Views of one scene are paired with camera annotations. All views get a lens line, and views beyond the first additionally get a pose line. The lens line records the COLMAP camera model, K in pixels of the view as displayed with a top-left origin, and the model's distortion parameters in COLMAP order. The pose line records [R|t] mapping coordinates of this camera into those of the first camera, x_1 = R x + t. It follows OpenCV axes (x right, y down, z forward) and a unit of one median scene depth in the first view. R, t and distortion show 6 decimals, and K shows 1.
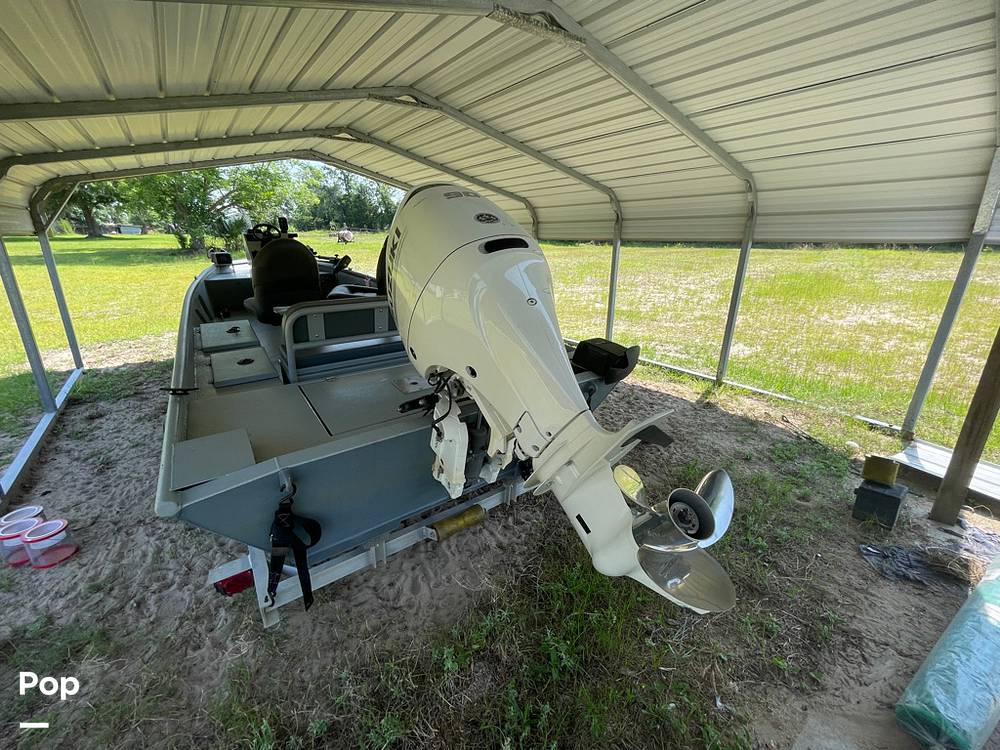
lens RADIAL K [[404.6, 0, 499.0], [0, 404.6, 372.3], [0, 0, 1]] dist [-0.001362, -0.000609]
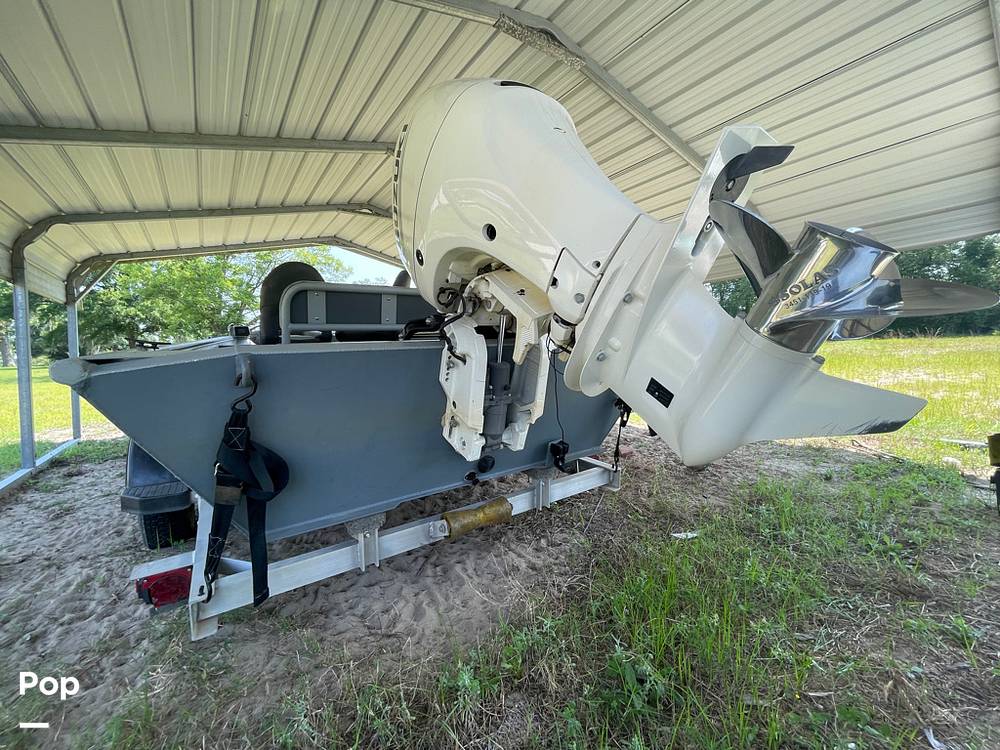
lens RADIAL K [[404.6, 0, 499.0], [0, 404.6, 372.3], [0, 0, 1]] dist [-0.001362, -0.000609]
pose [[0.998671, -0.042753, -0.028775, -0.026432], [0.033354, 0.961861, -0.271498, 0.336500], [0.039285, 0.270177, 0.962009, 0.210995]]
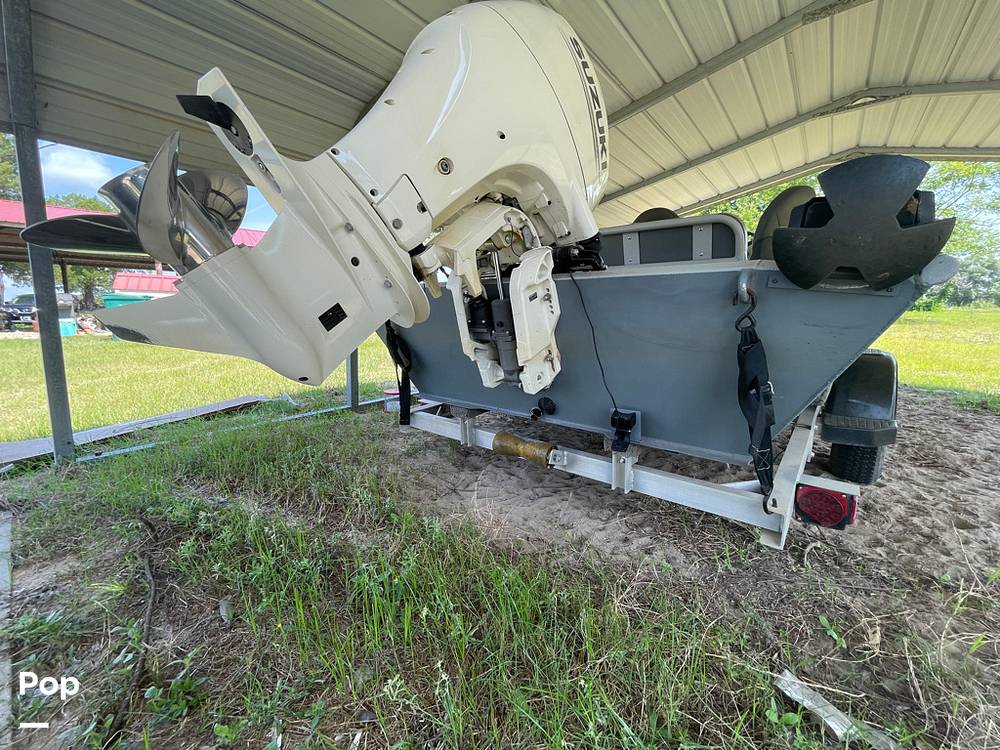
lens RADIAL K [[404.6, 0, 499.0], [0, 404.6, 372.3], [0, 0, 1]] dist [-0.001362, -0.000609]
pose [[0.218049, 0.141240, -0.965663, 0.693589], [-0.322705, 0.944248, 0.065240, 0.203009], [0.921041, 0.297399, 0.251471, 0.760925]]
